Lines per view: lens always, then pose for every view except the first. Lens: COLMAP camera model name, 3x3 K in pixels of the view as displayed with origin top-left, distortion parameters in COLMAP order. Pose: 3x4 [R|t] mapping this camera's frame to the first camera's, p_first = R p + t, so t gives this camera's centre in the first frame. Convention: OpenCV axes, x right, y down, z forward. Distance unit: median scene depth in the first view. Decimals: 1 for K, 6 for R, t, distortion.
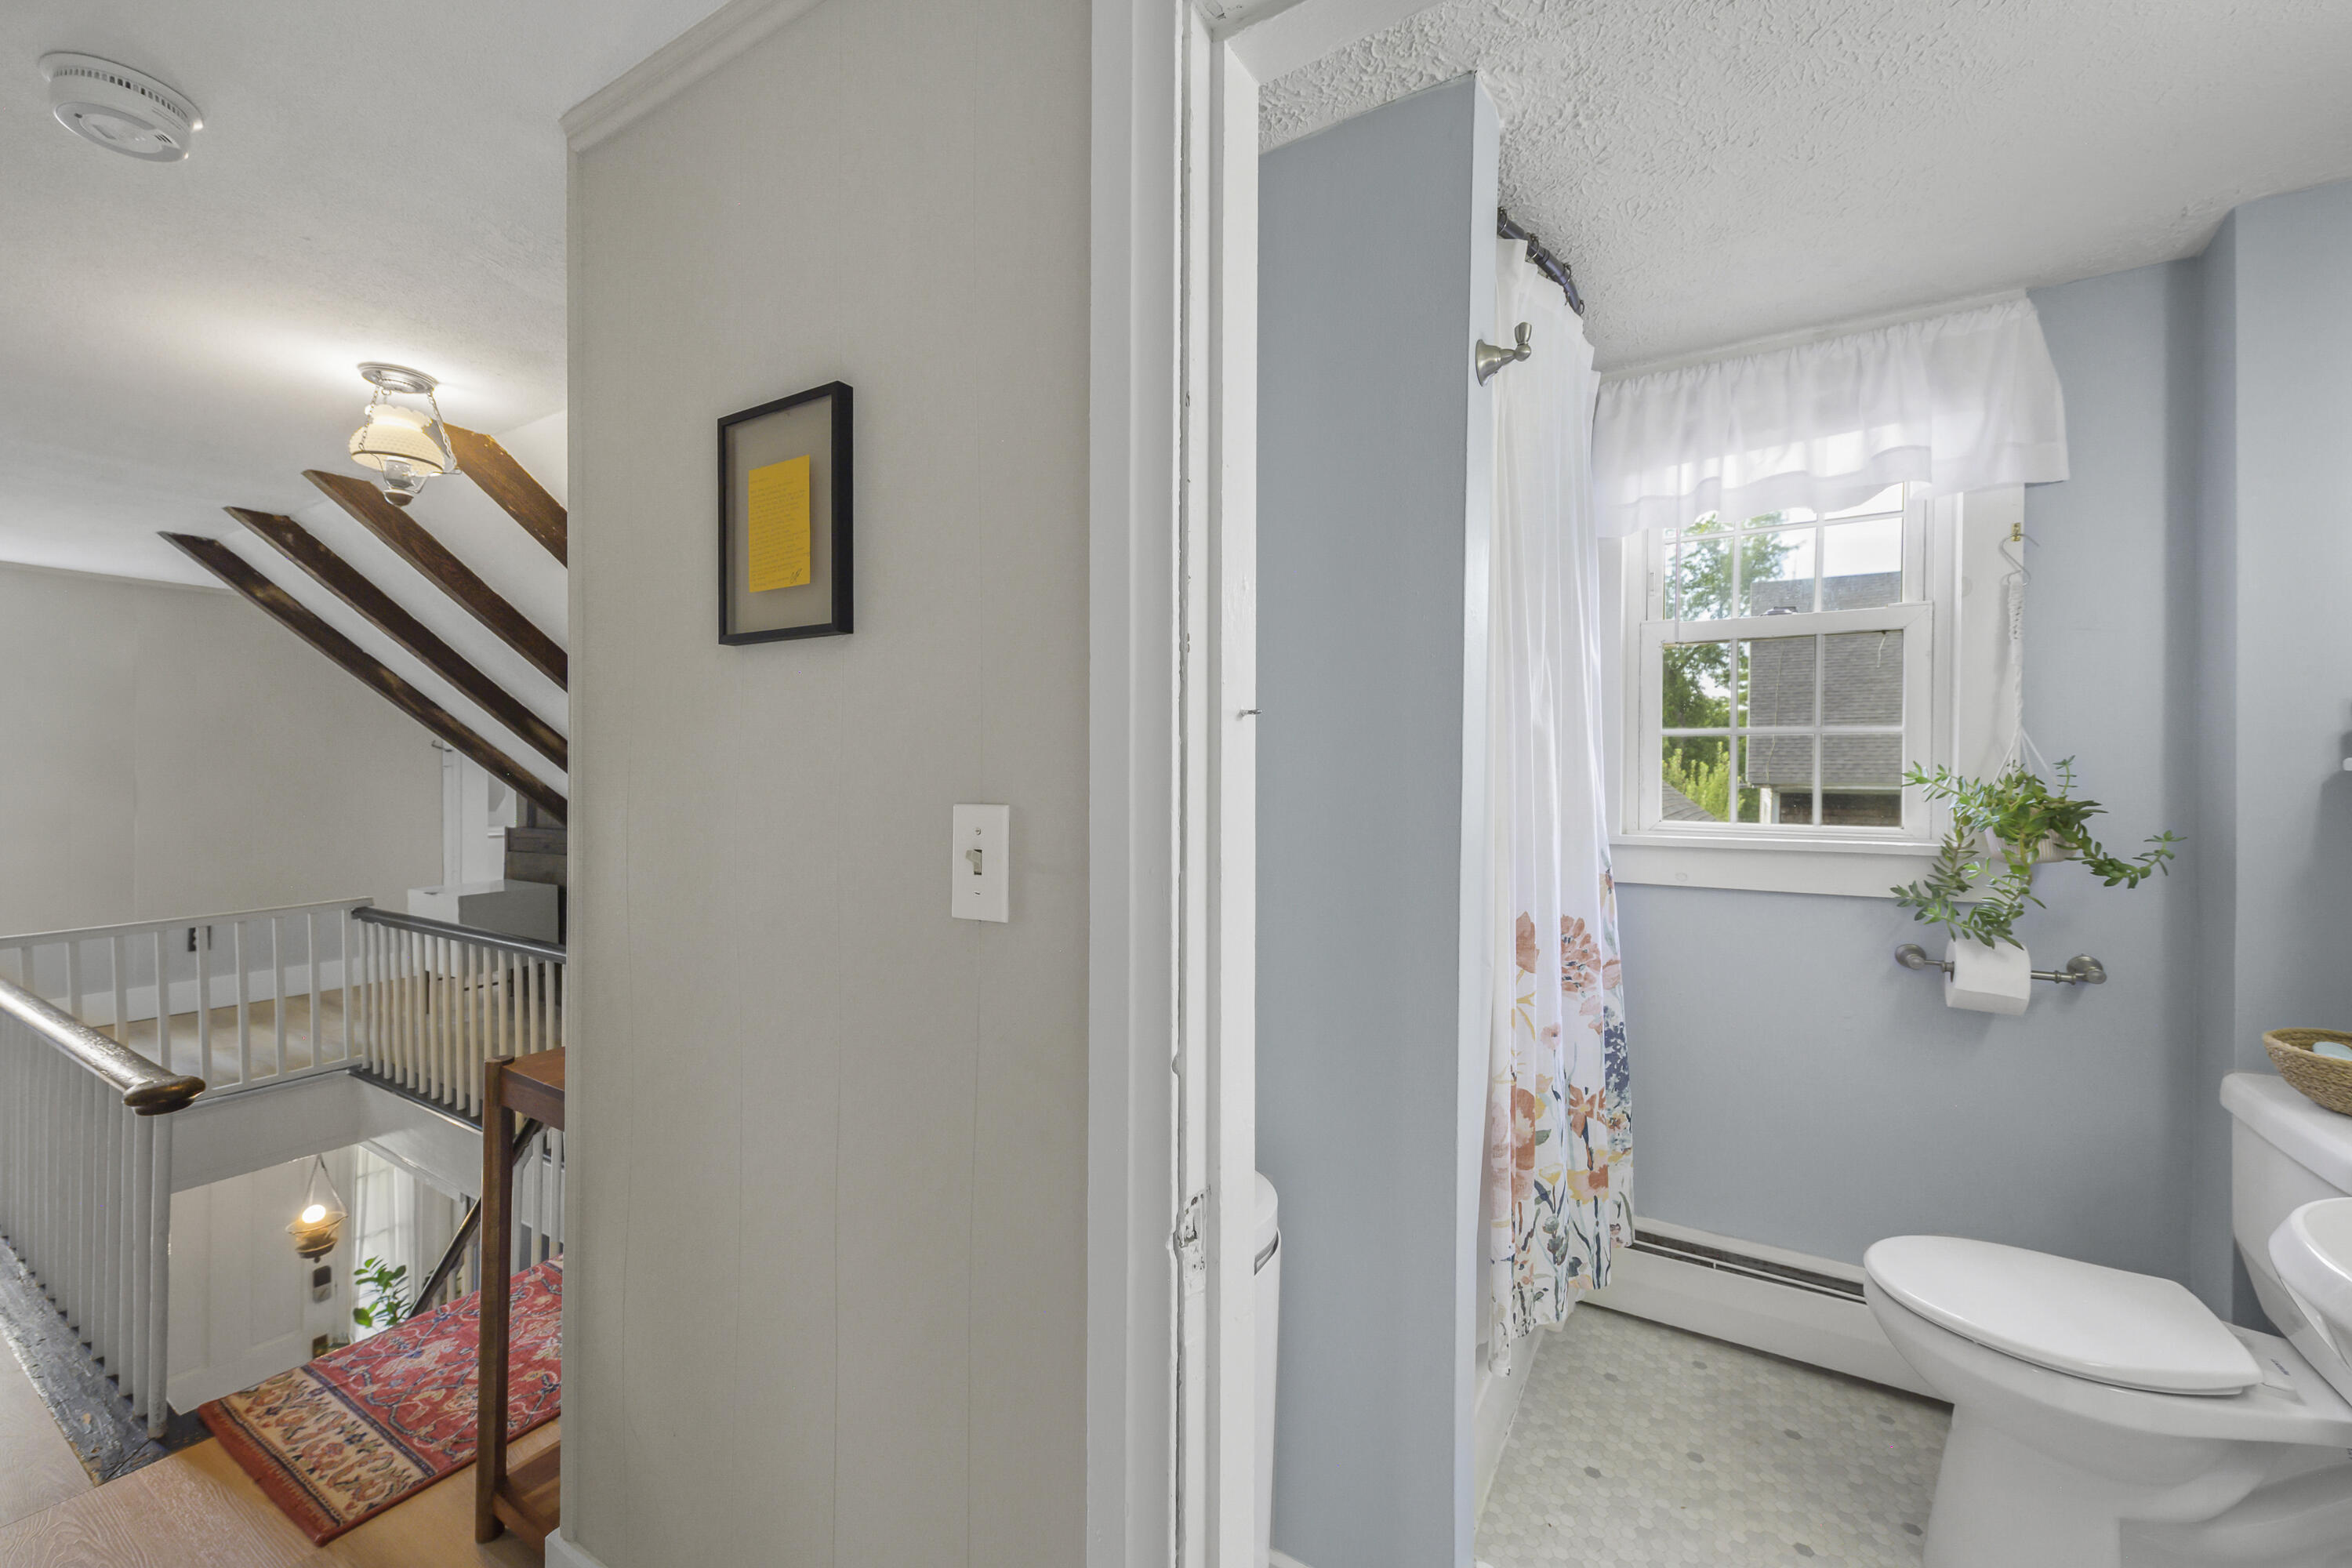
lens RADIAL K [[908.3, 0, 1229.0], [0, 908.3, 777.6], [0, 0, 1]] dist [0.056801, -0.008895]
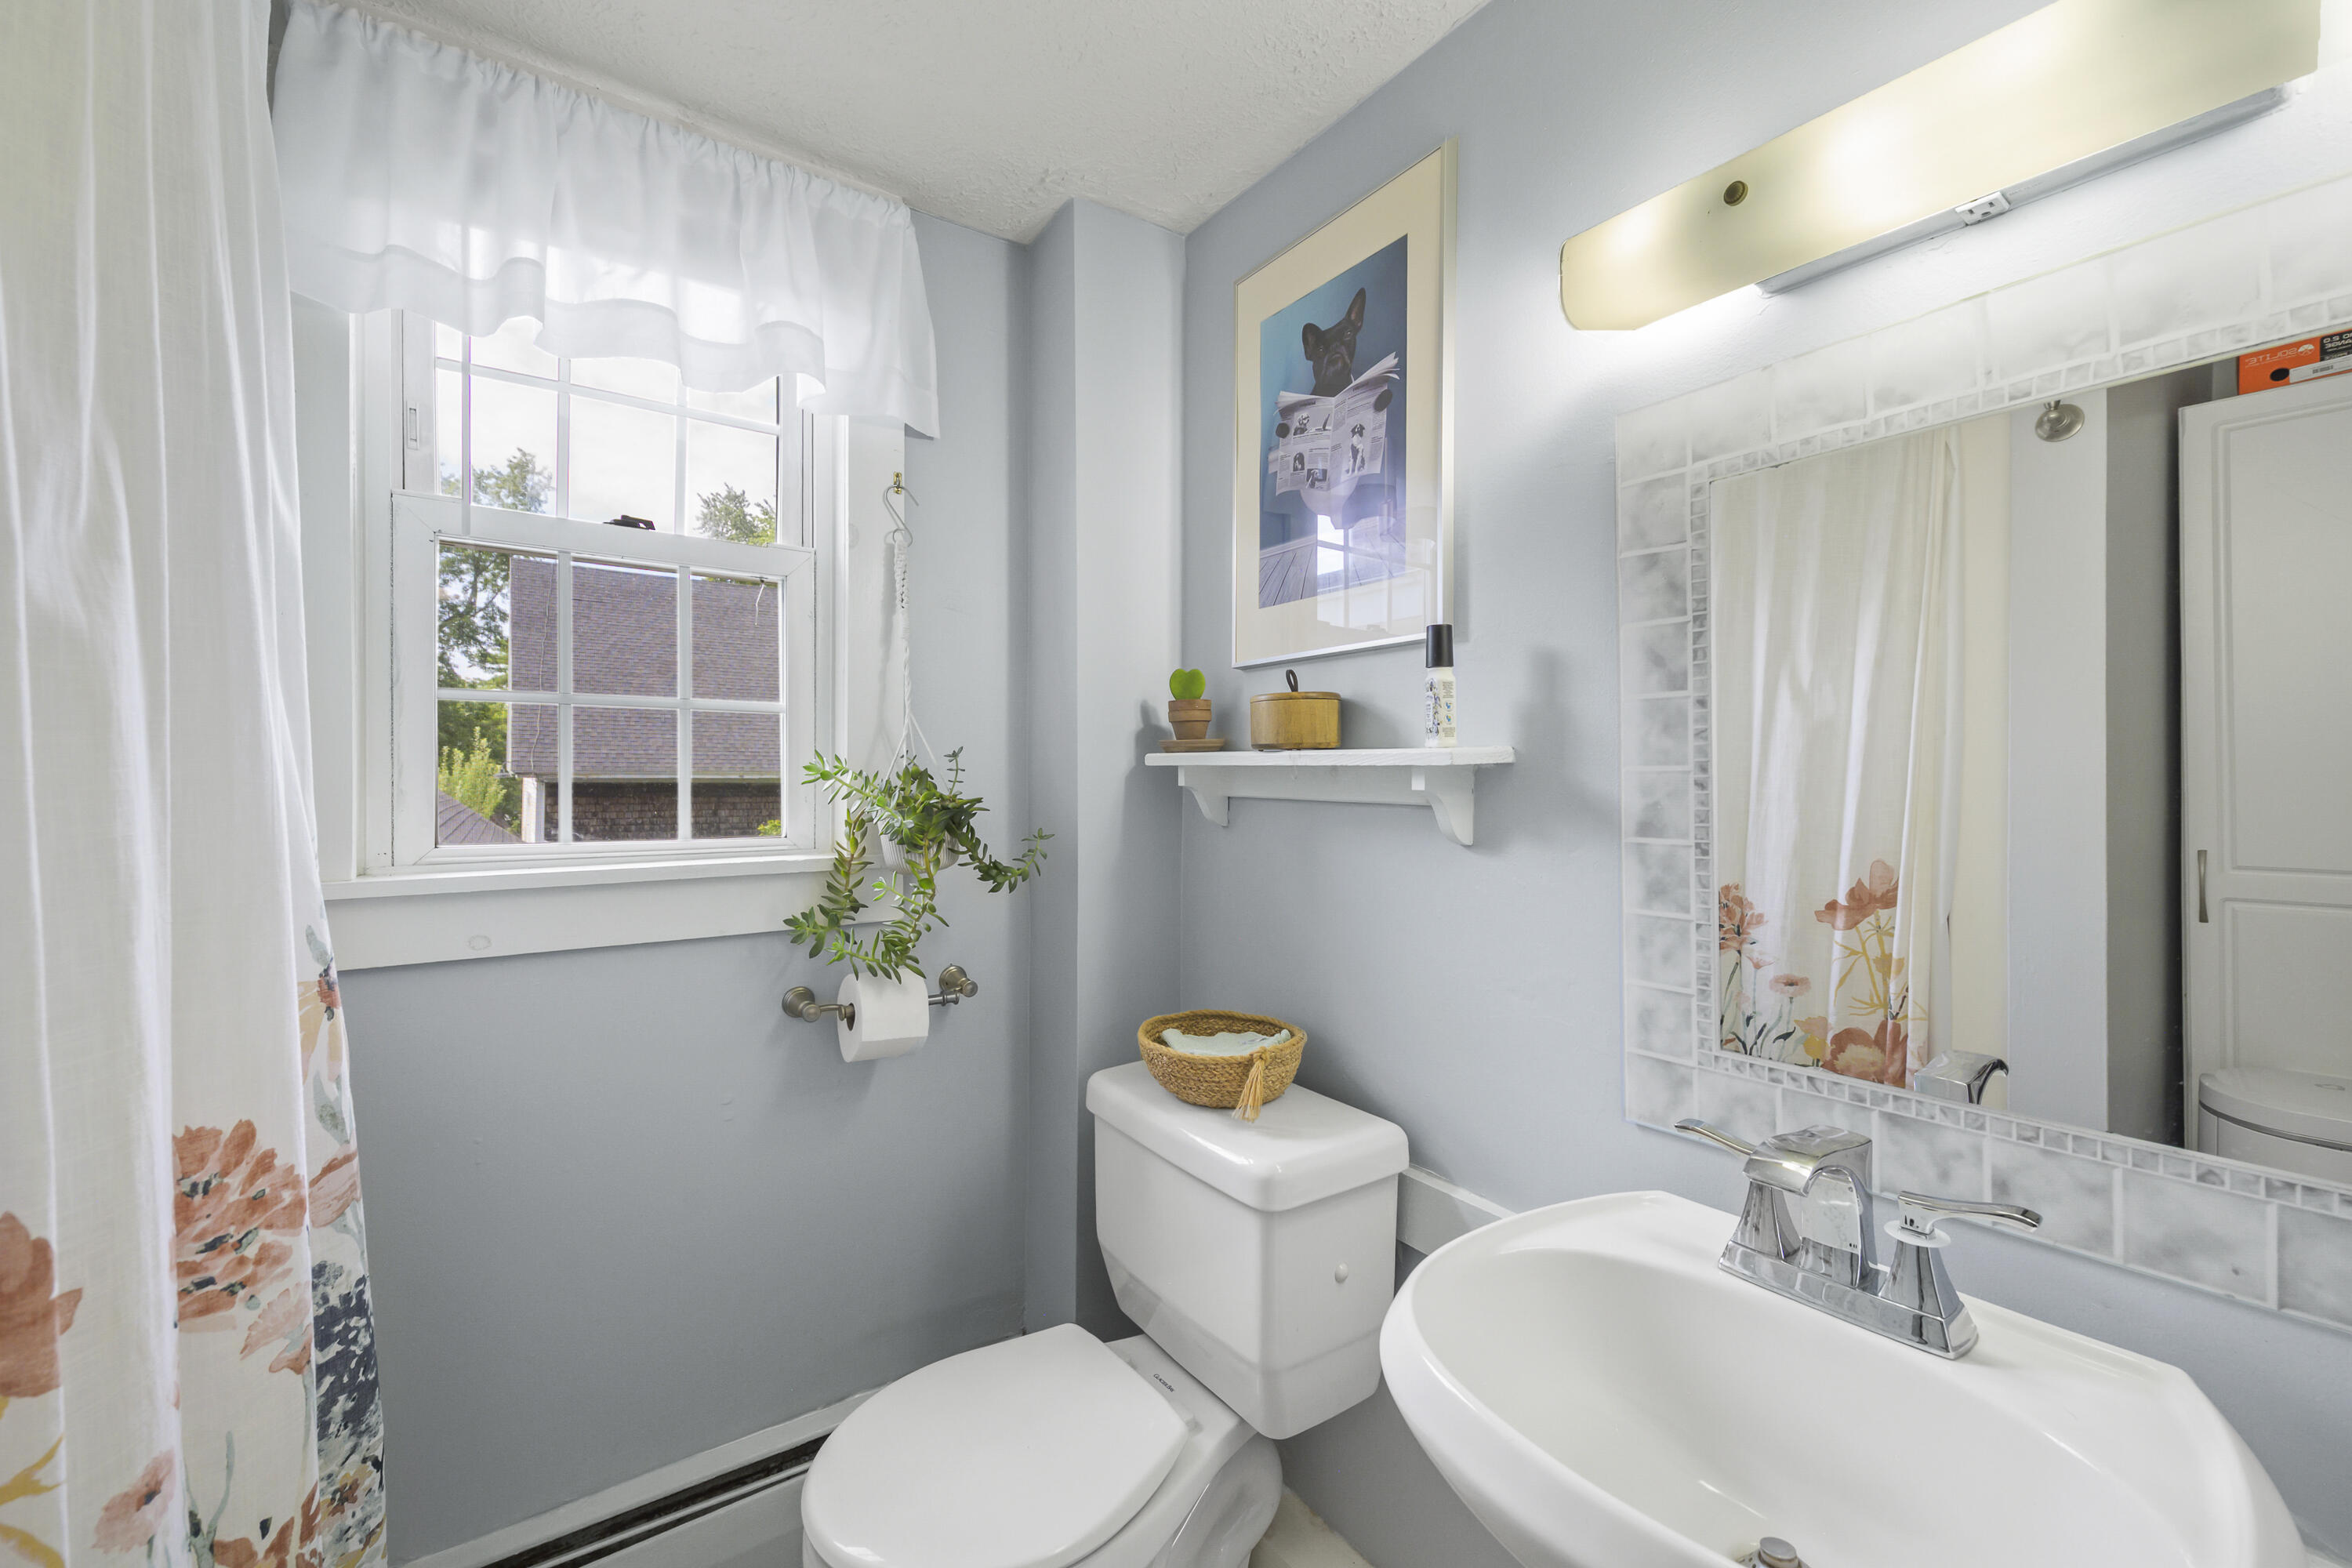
lens RADIAL K [[951.5, 0, 1176.0], [0, 951.5, 784.0], [0, 0, 1]] dist [0.000656, -0.003257]
pose [[0.433521, -0.013520, 0.901042, 0.167527], [-0.002977, 0.999861, 0.016435, -0.003438], [-0.901139, -0.009807, 0.433420, 0.402253]]
